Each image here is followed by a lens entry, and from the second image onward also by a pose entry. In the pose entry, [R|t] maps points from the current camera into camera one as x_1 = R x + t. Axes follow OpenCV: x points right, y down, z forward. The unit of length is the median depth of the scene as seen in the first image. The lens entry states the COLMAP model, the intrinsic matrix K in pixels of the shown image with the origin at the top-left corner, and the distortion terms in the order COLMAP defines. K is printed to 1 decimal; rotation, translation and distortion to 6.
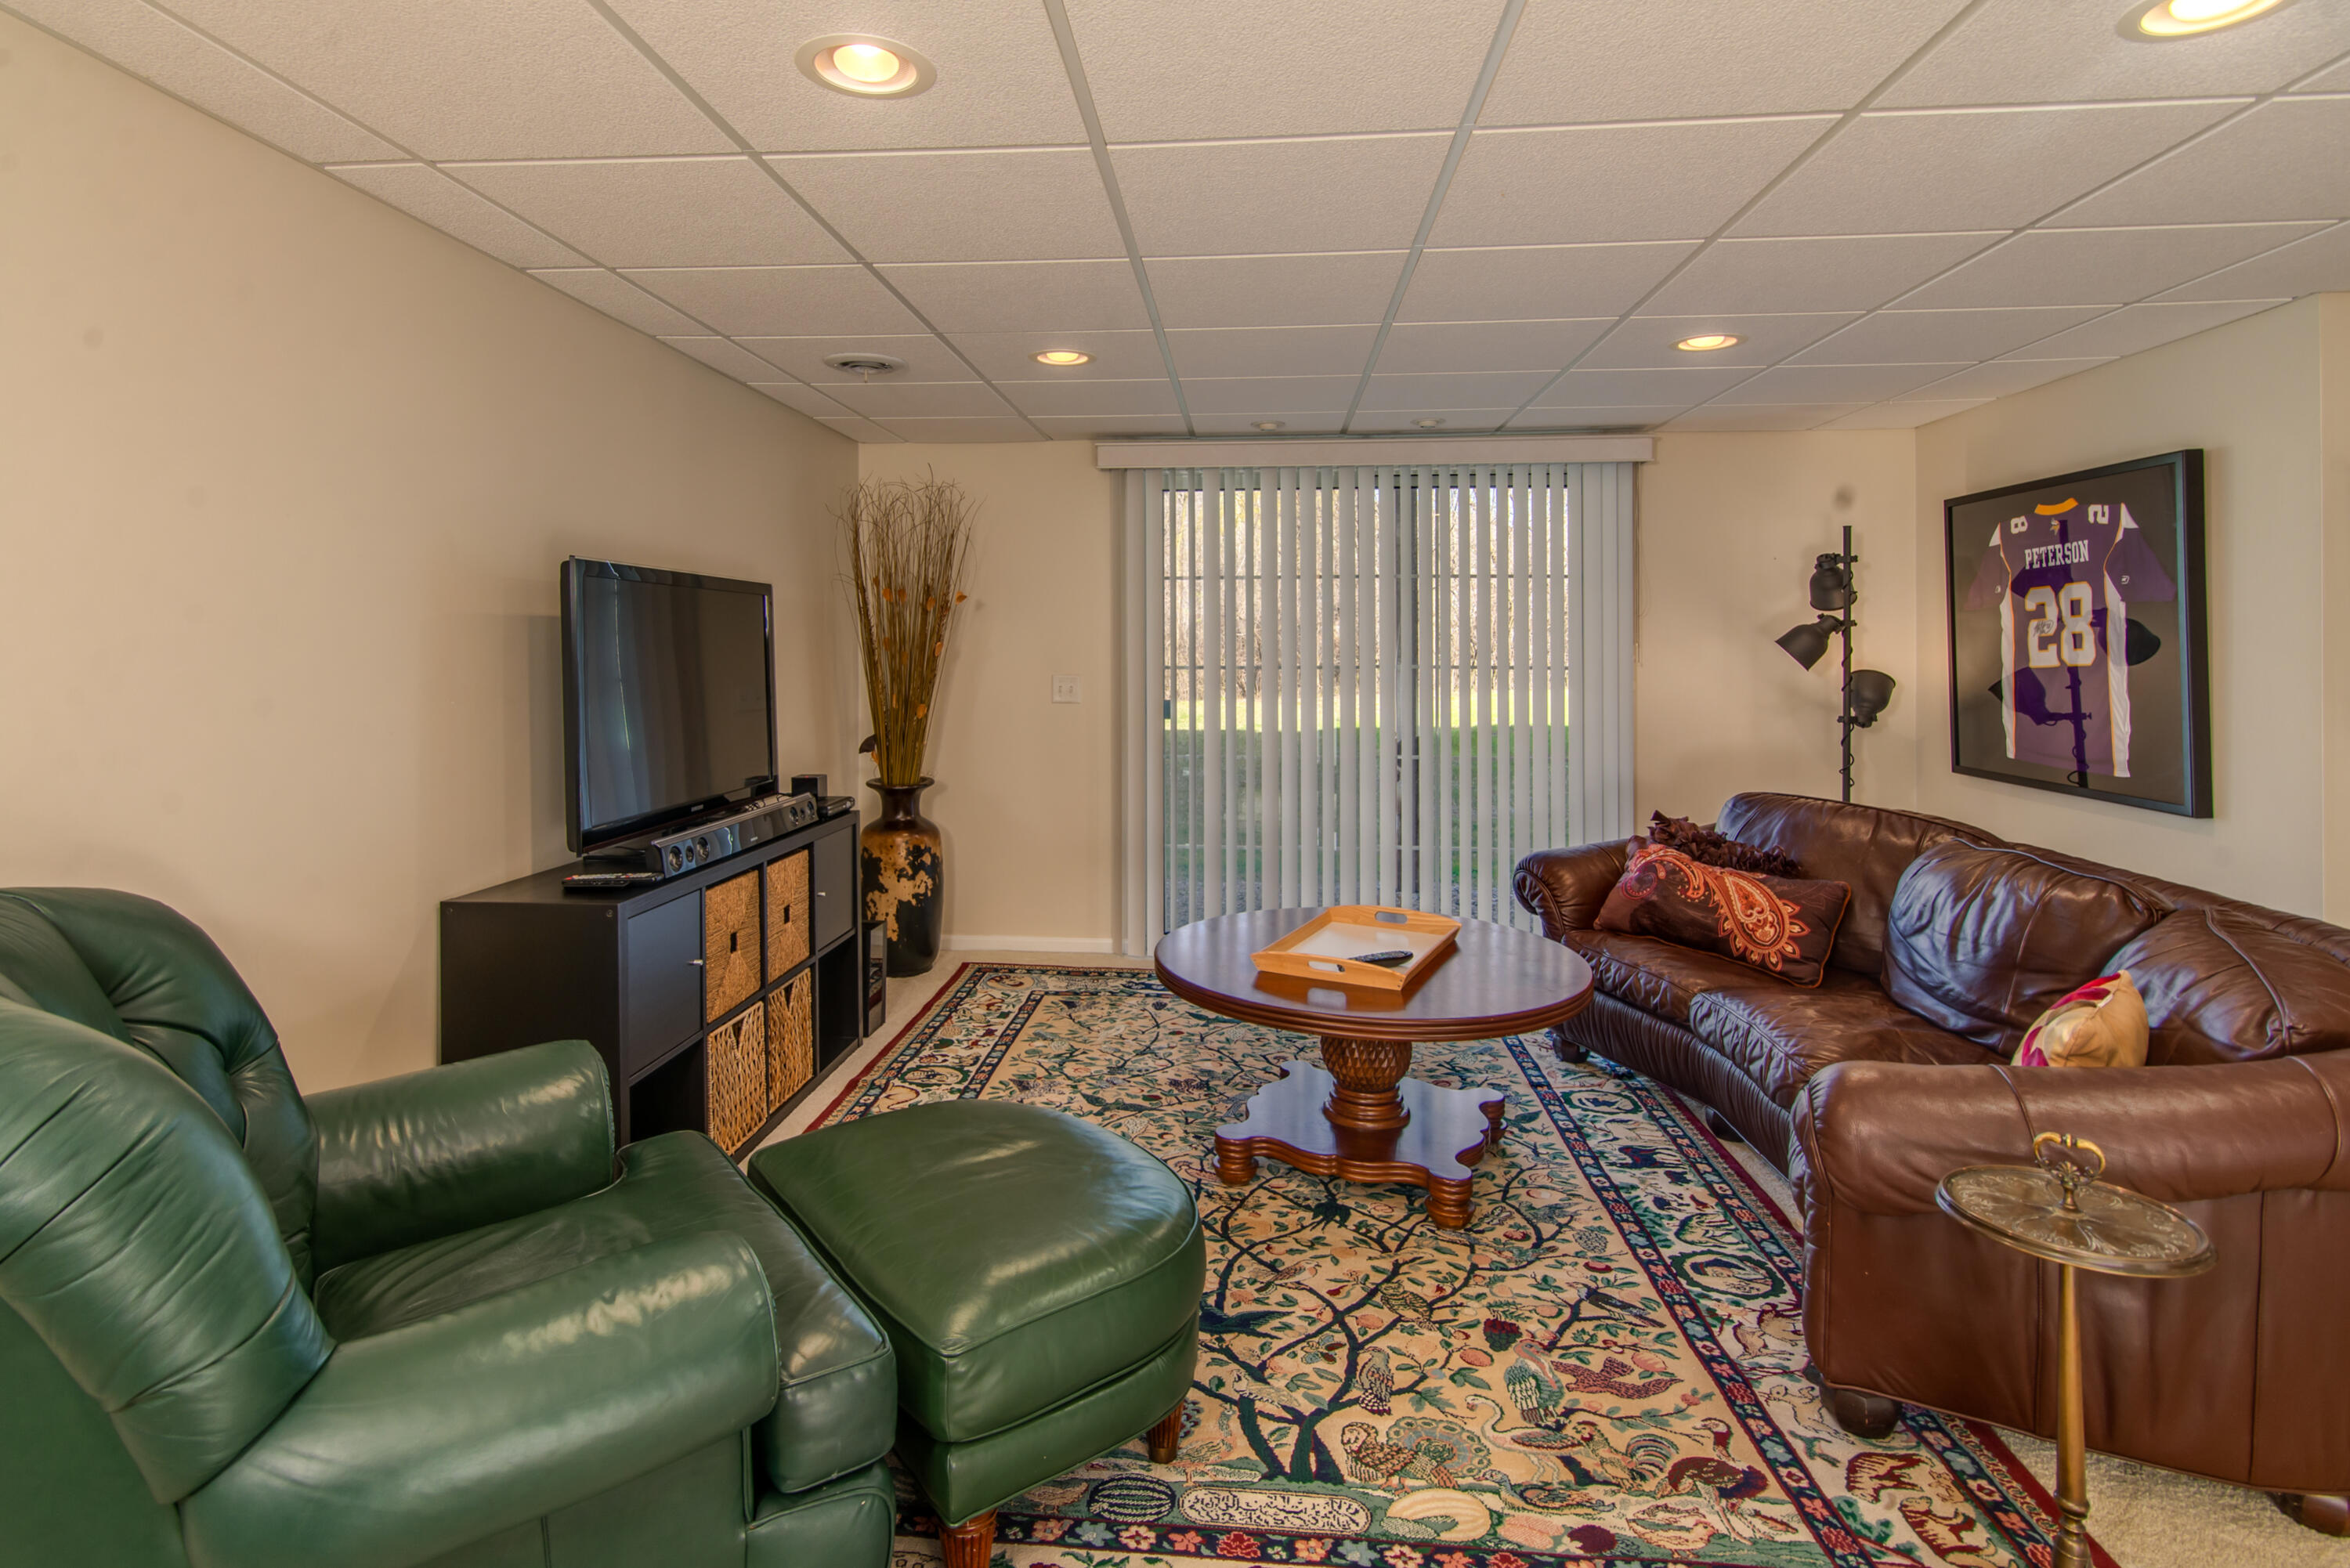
lens RADIAL K [[1211.3, 0, 1162.9], [0, 1211.3, 809.5], [0, 0, 1]] dist [-0.001827, -0.002017]
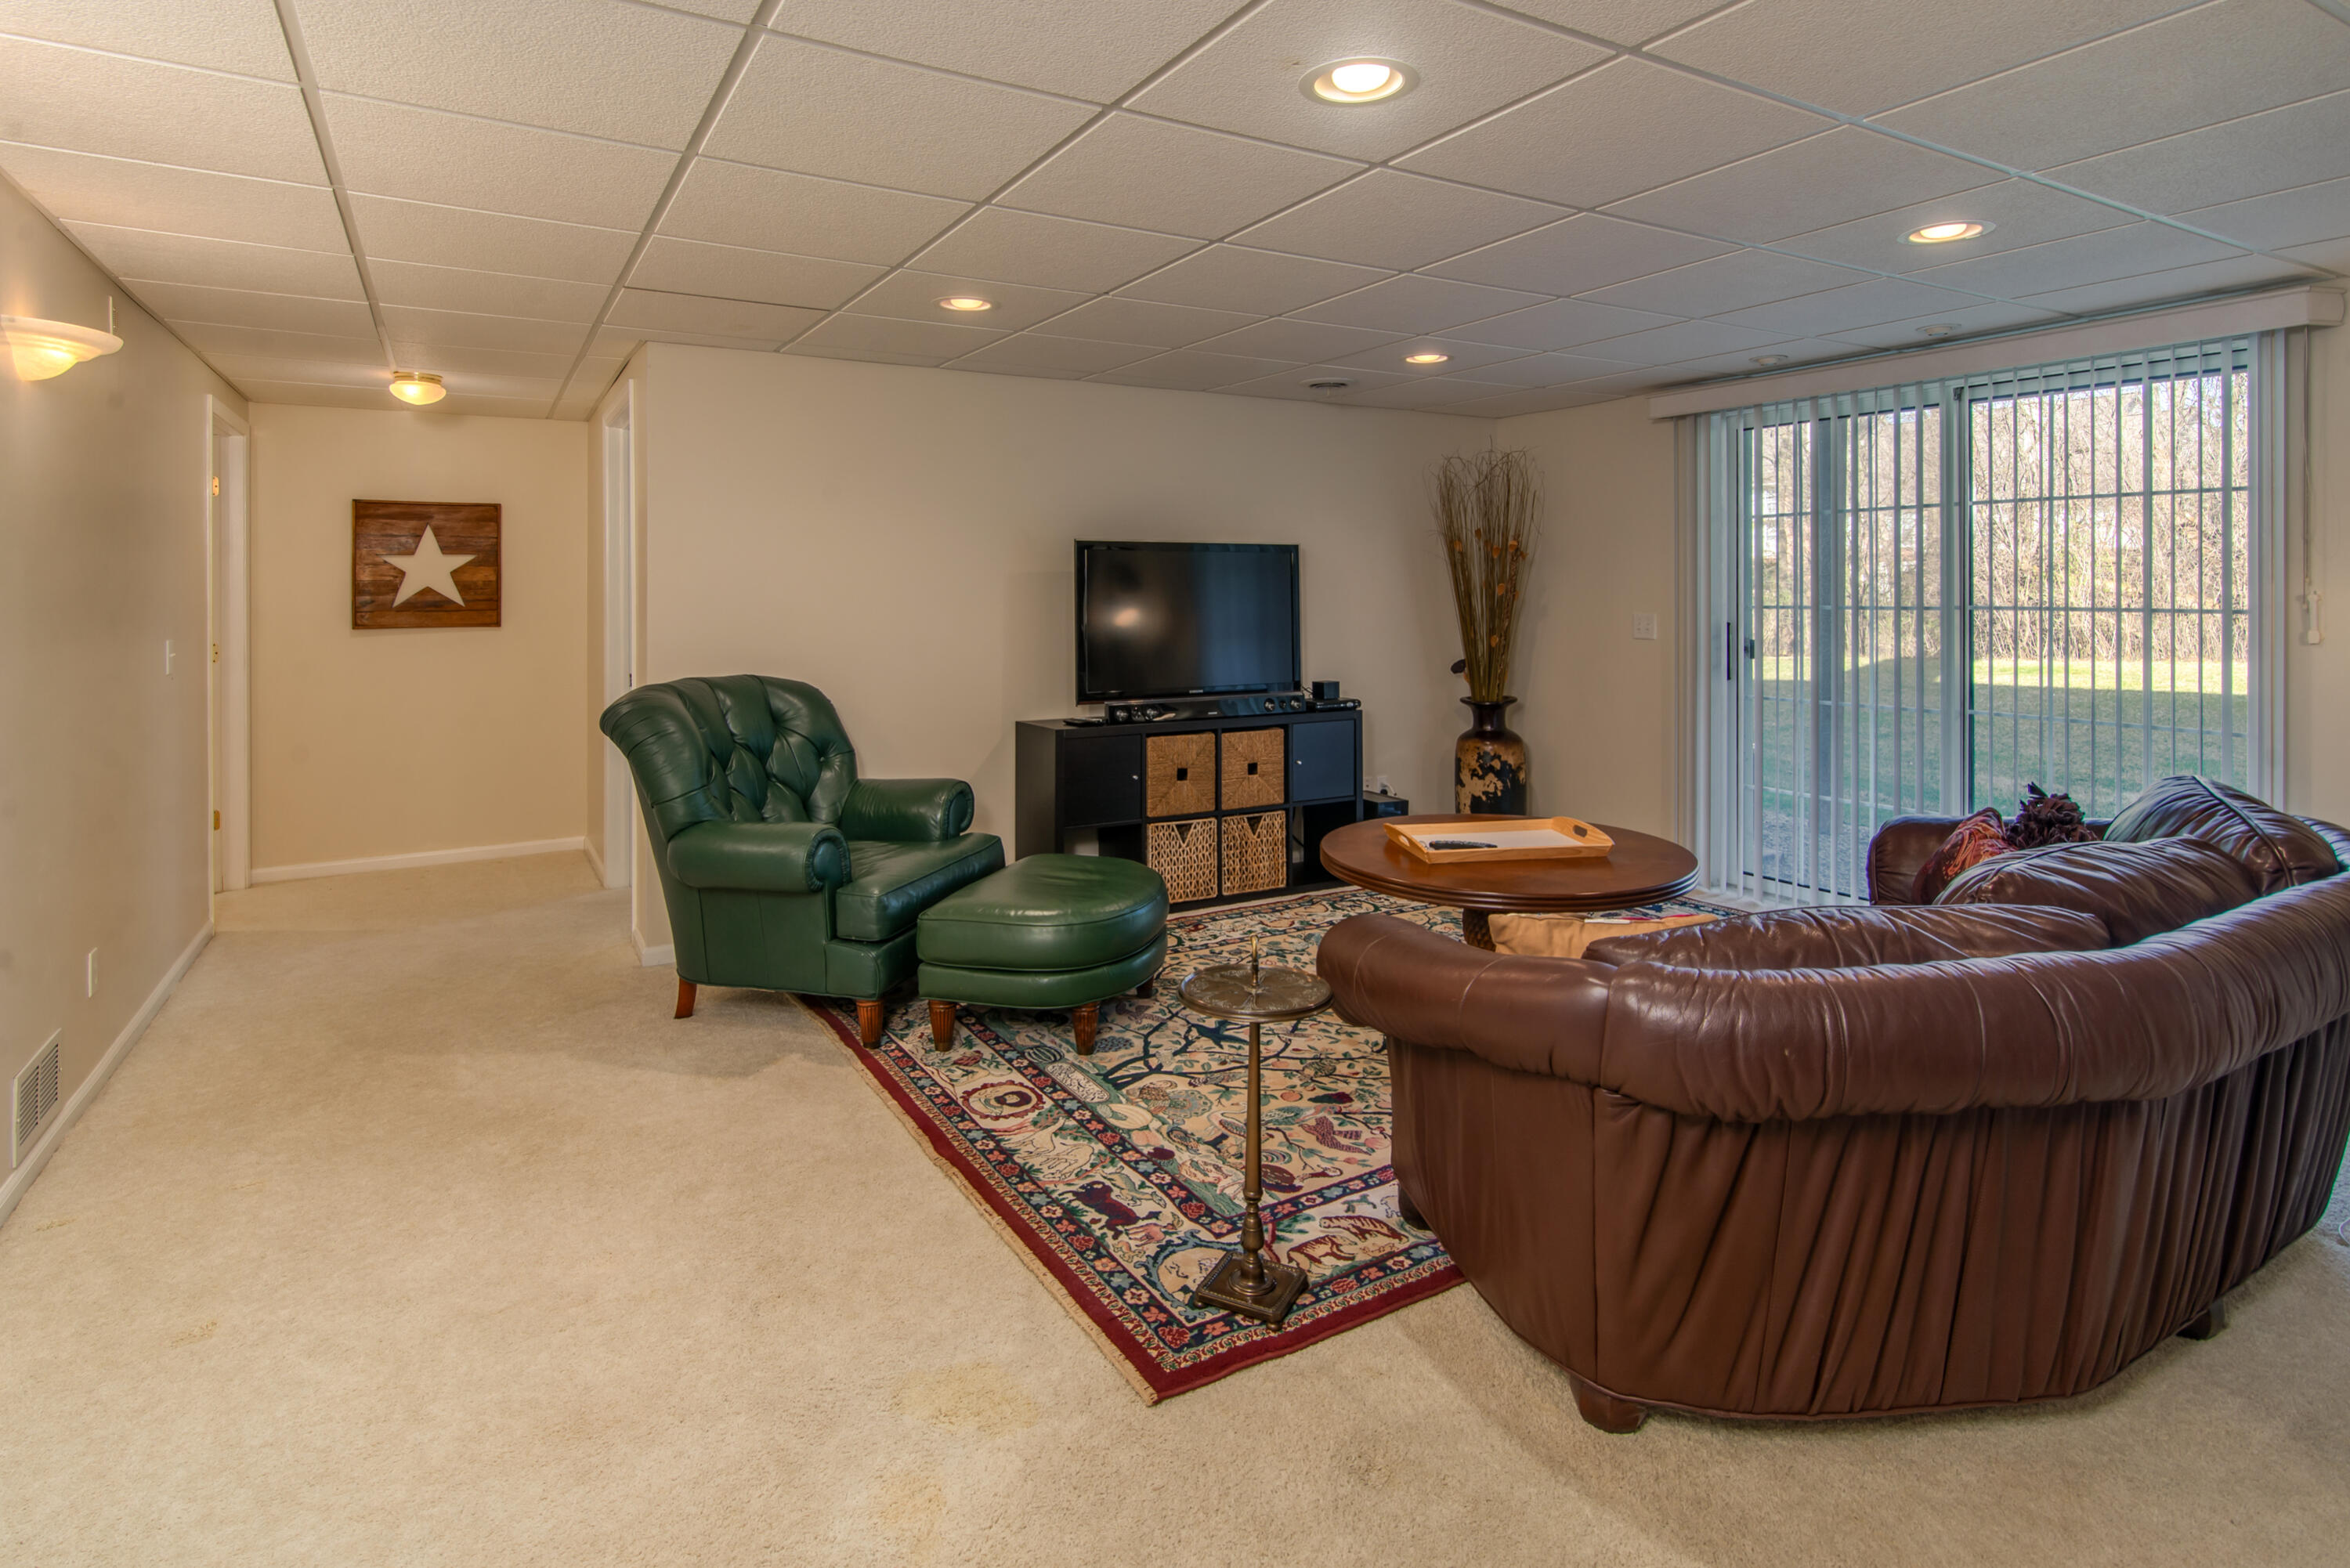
lens RADIAL K [[1211.3, 0, 1162.9], [0, 1211.3, 809.5], [0, 0, 1]] dist [-0.001827, -0.002017]
pose [[0.579218, 0.139346, -0.803175, 1.408521], [-0.098242, 0.990033, 0.100916, -0.008510], [0.809231, 0.020454, 0.587134, 0.045934]]
